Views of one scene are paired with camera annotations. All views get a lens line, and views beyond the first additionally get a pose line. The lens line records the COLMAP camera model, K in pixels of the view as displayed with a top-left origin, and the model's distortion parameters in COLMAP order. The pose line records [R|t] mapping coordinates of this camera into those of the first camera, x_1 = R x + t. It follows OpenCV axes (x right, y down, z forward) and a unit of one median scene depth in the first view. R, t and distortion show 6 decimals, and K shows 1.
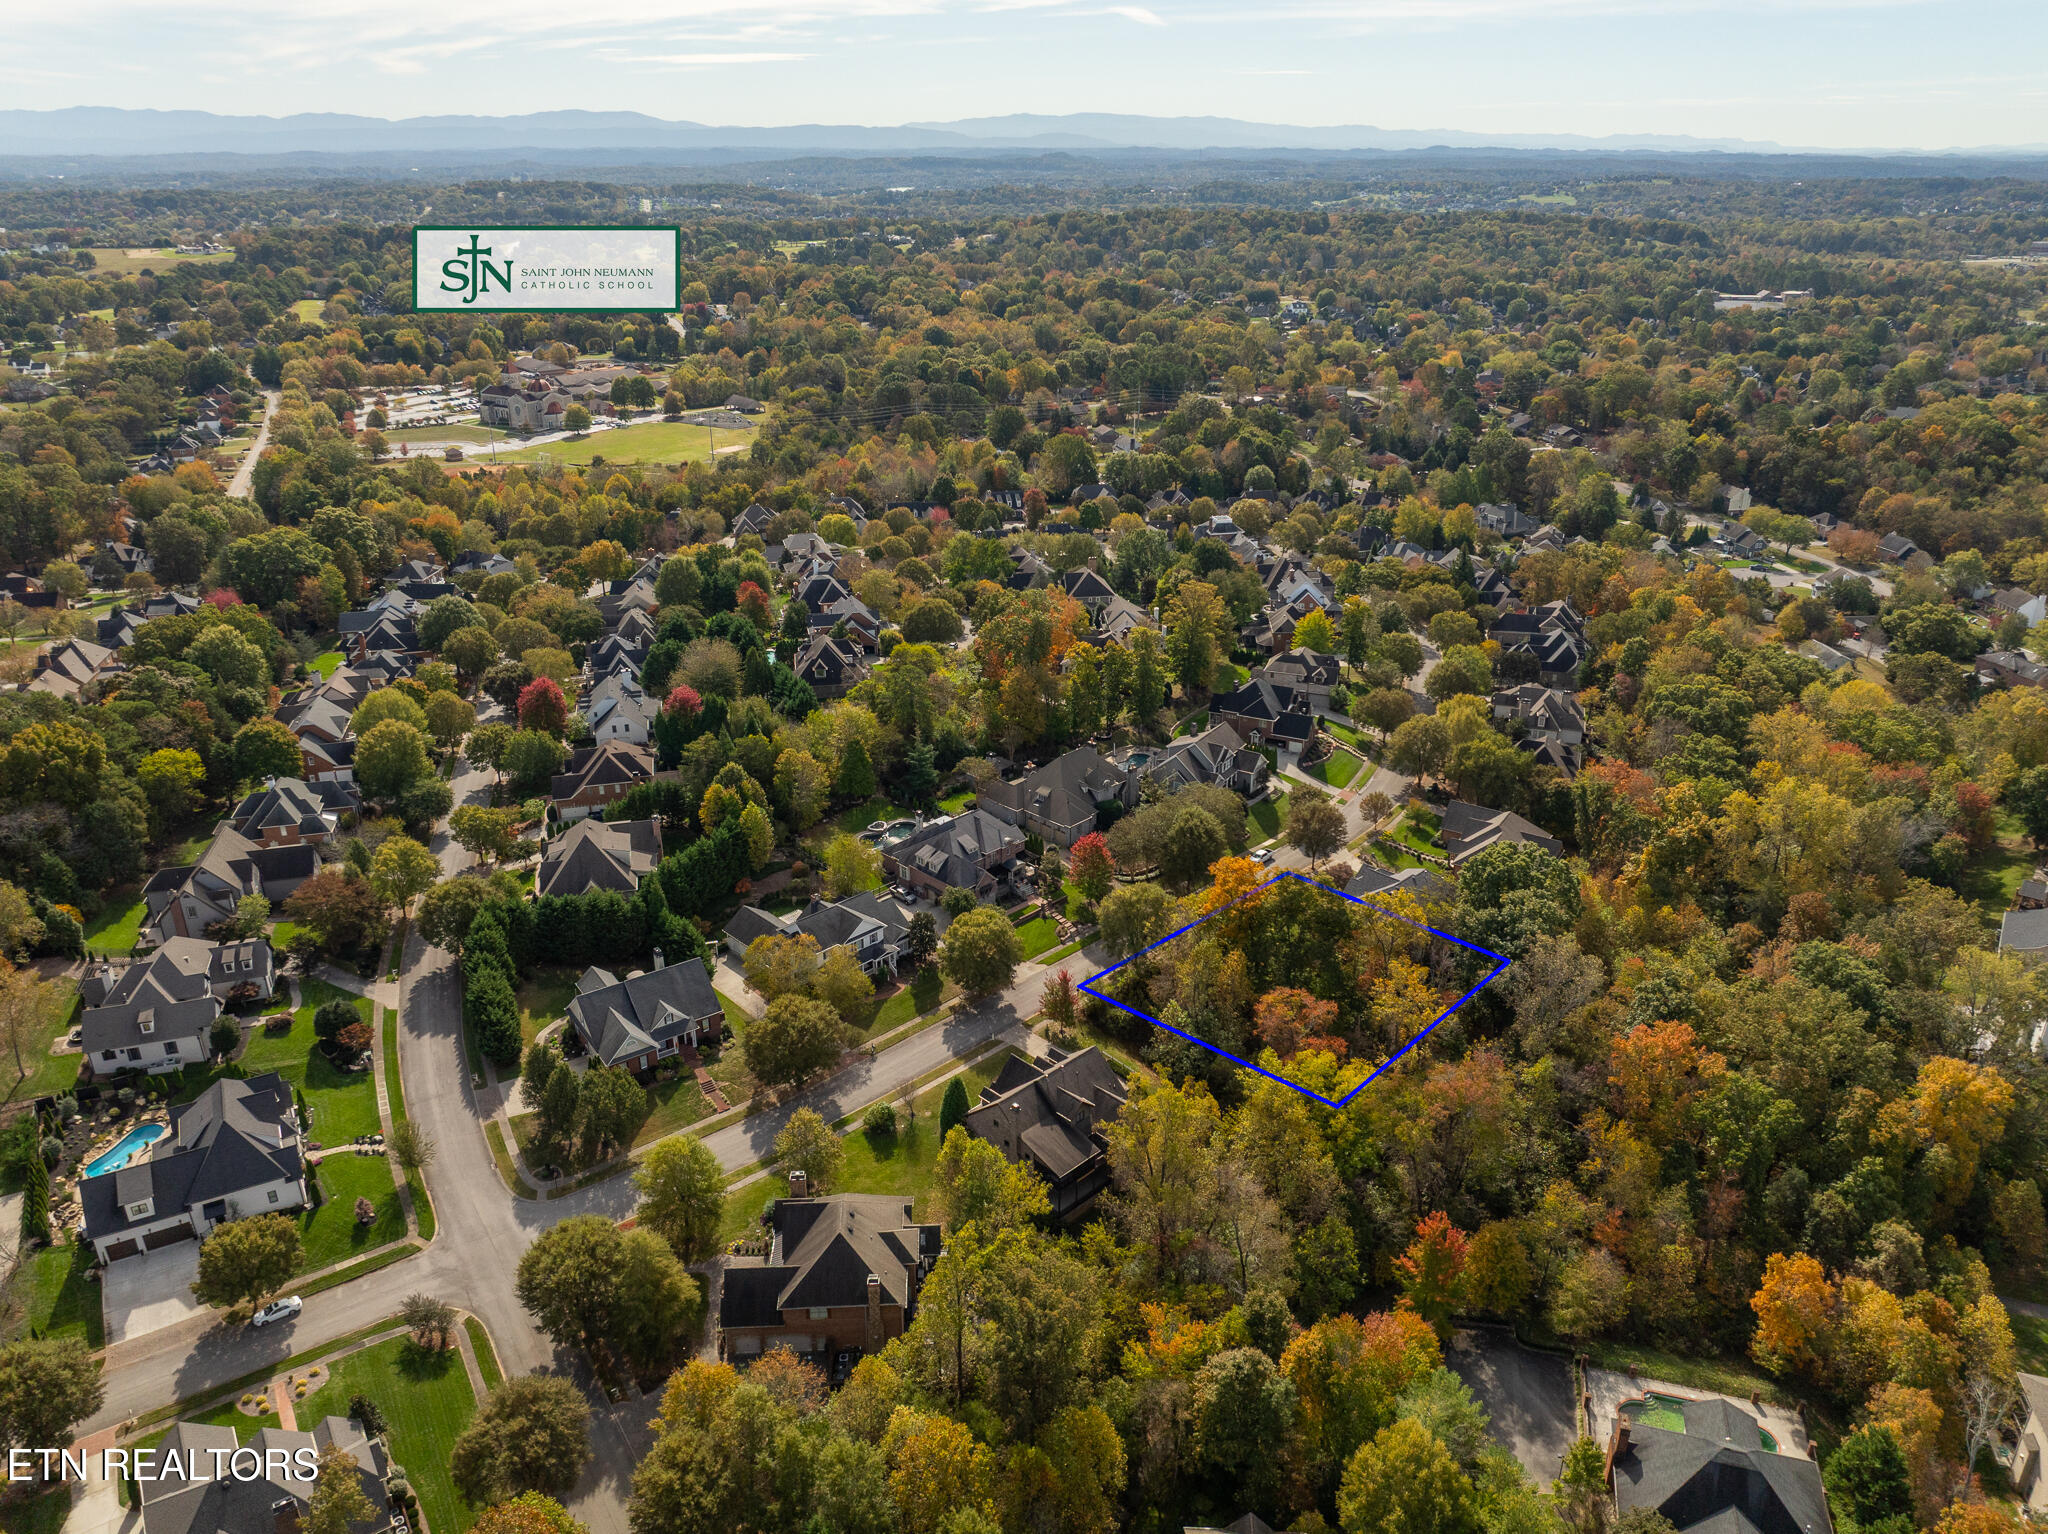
lens RADIAL K [[1499.8, 0, 1024.0], [0, 1499.8, 767.0], [0, 0, 1]] dist [0.005616, -0.032087]
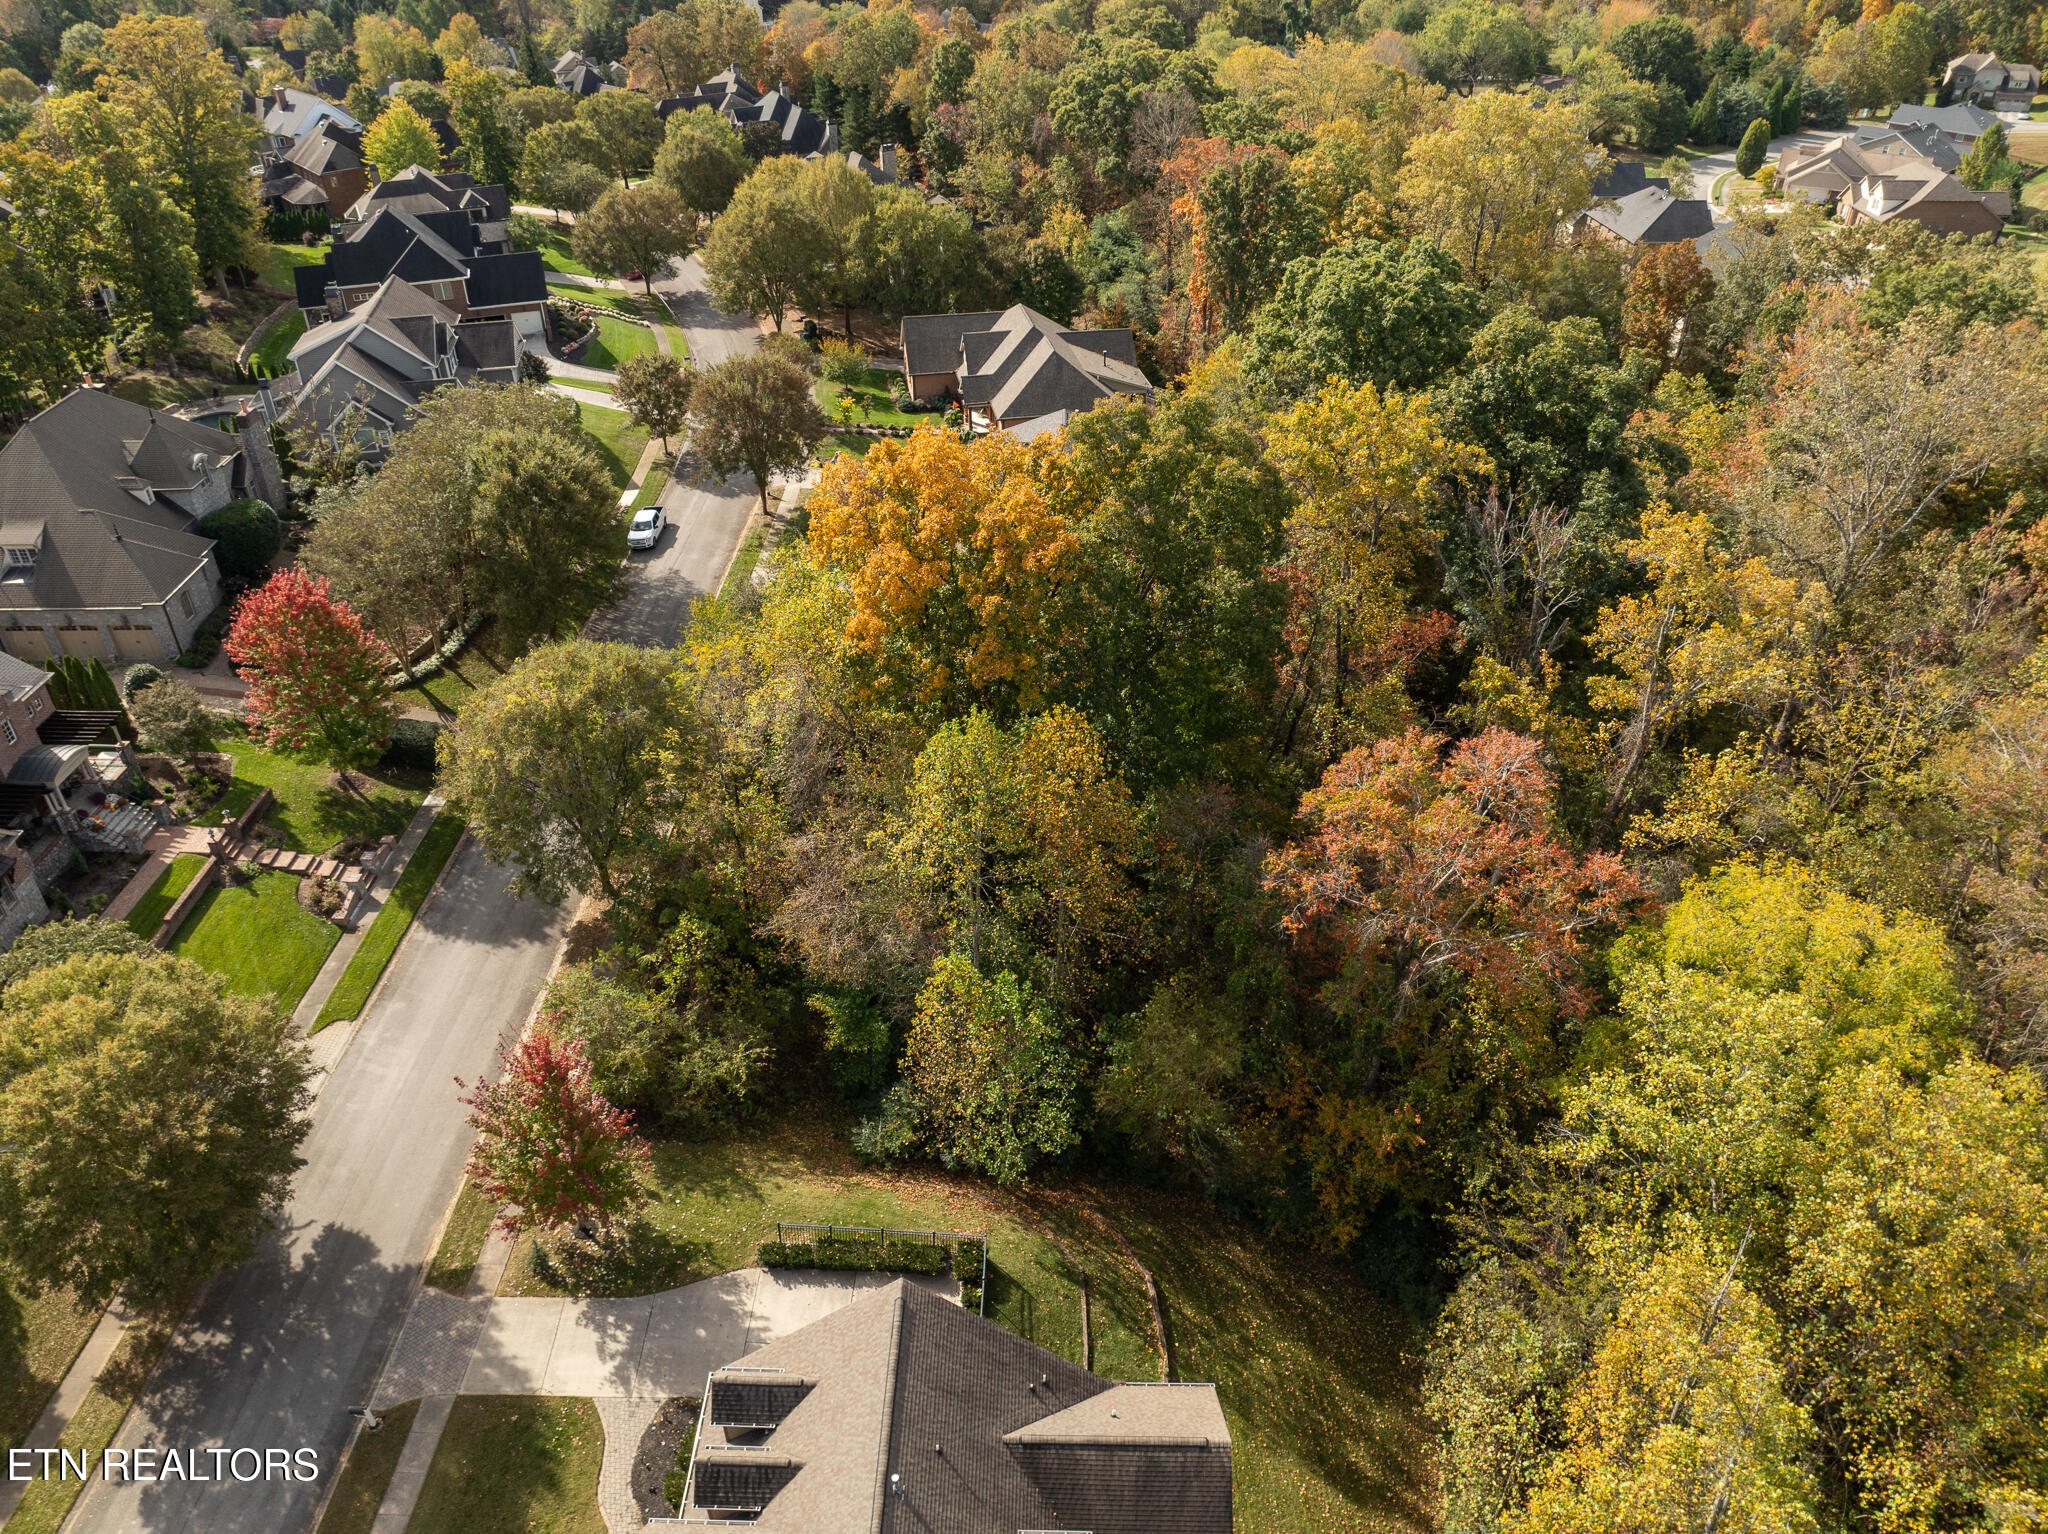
lens RADIAL K [[1455.5, 0, 1024.0], [0, 1455.5, 767.0], [0, 0, 1]] dist [-0.030820, 0.003939]
pose [[0.719577, -0.399082, 0.568280, -0.026216], [0.286500, 0.916083, 0.280553, 0.035009], [-0.632555, -0.039067, 0.773530, 0.566816]]
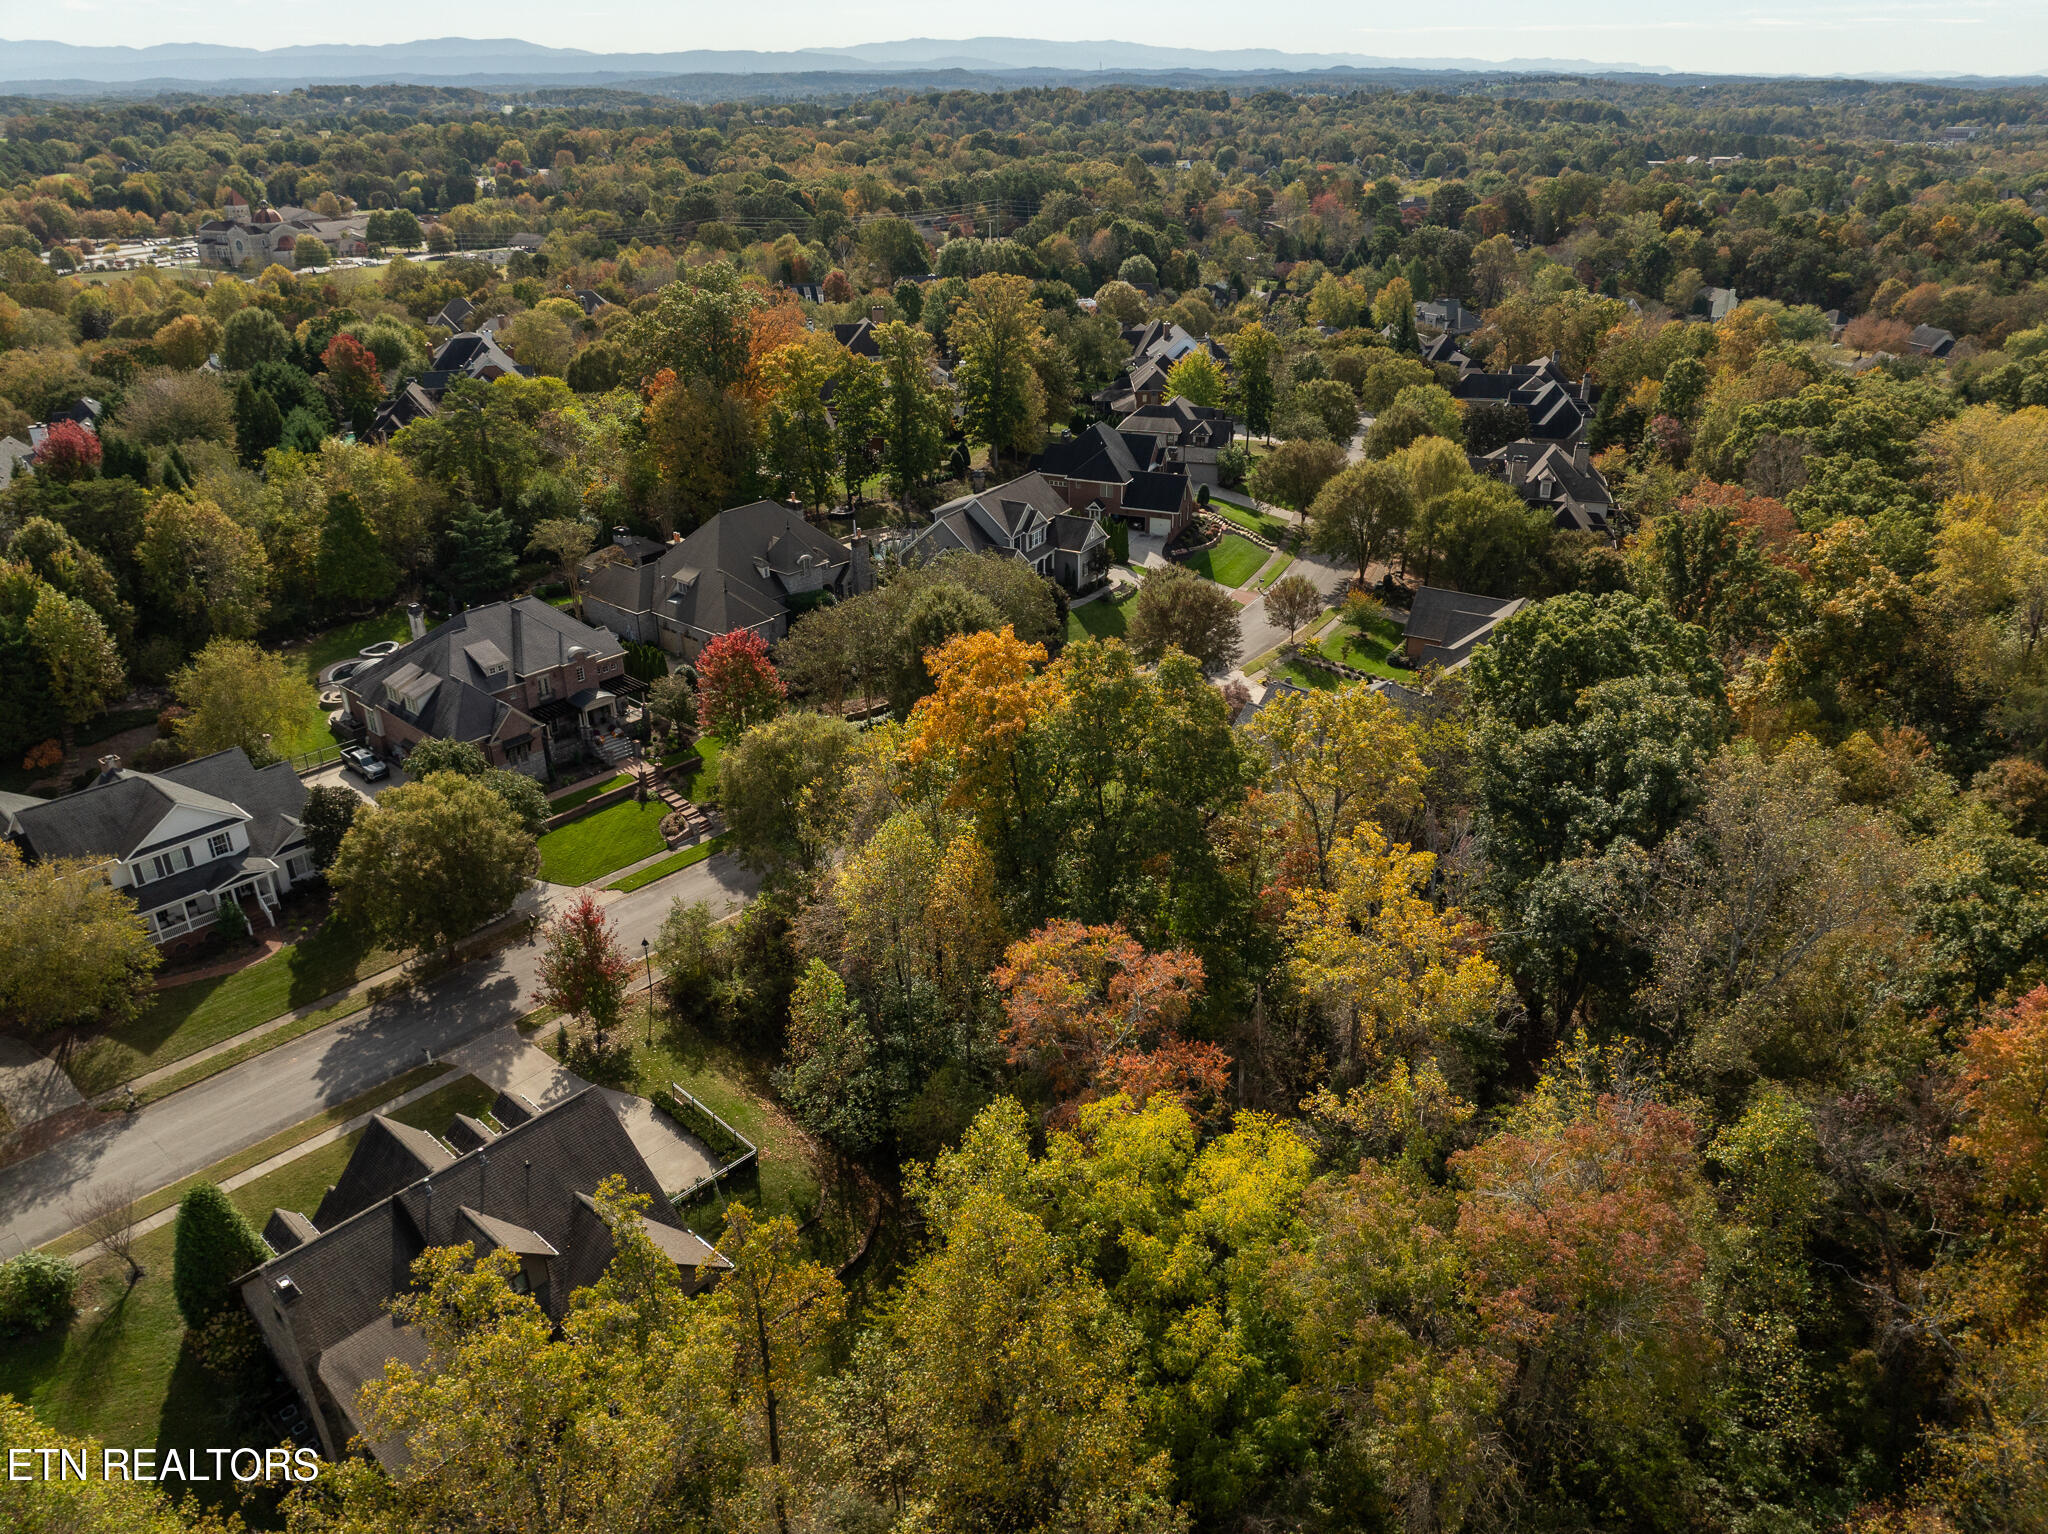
lens RADIAL K [[1455.5, 0, 1024.0], [0, 1455.5, 767.0], [0, 0, 1]] dist [-0.030820, 0.003939]
pose [[0.998484, -0.031184, 0.045360, 0.101721], [0.029447, 0.998825, 0.038487, 0.063767], [-0.046507, -0.037093, 0.998229, 0.433966]]
